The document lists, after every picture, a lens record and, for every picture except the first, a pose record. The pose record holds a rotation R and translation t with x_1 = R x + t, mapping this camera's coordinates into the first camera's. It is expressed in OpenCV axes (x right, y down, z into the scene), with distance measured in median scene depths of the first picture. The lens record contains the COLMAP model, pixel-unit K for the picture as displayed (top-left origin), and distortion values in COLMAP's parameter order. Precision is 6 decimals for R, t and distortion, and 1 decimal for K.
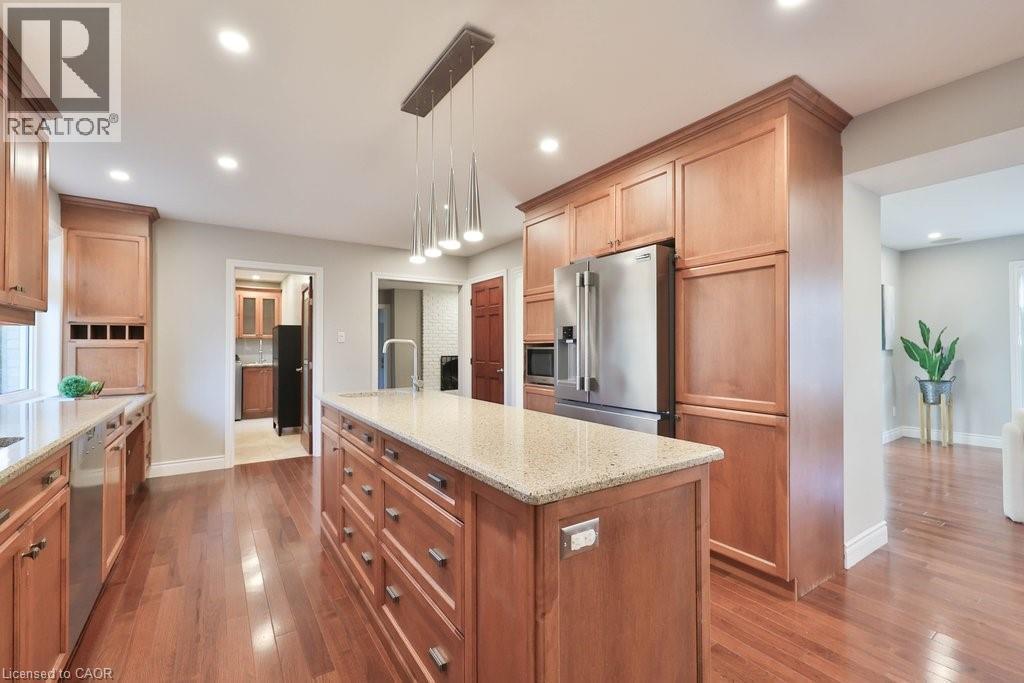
lens RADIAL K [[444.8, 0, 510.8], [0, 444.8, 344.2], [0, 0, 1]] dist [-0.000386, -0.000109]
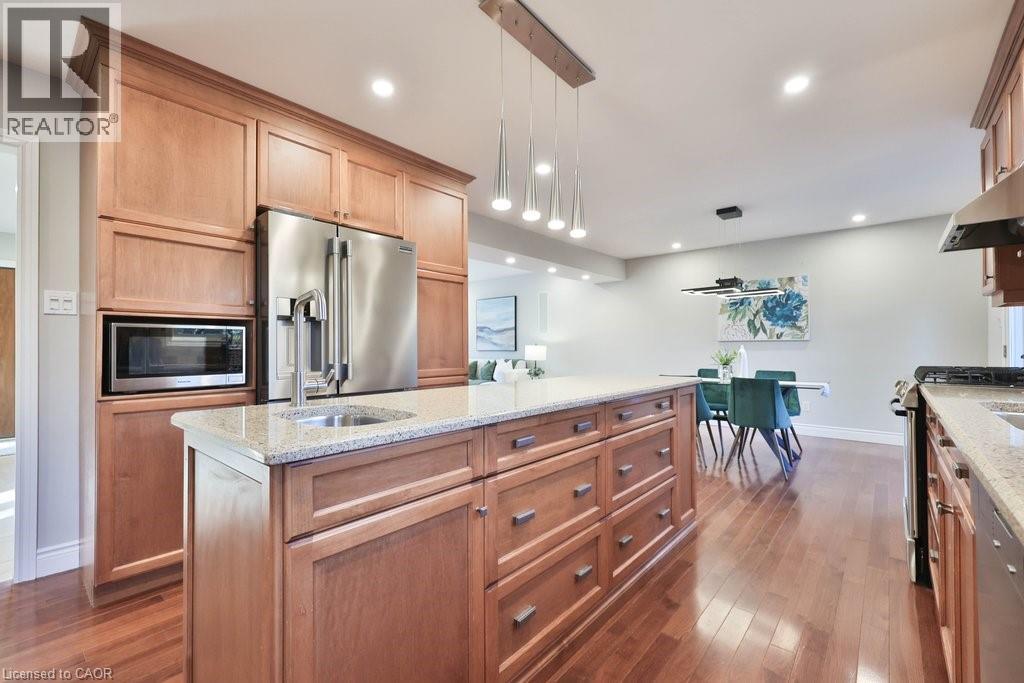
lens RADIAL K [[444.8, 0, 510.8], [0, 444.8, 344.2], [0, 0, 1]] dist [-0.000386, -0.000109]
pose [[-0.272996, 0.010526, 0.961958, -0.732292], [-0.004085, 0.999918, -0.012100, 0.046181], [-0.962007, -0.007233, -0.272930, 0.920573]]
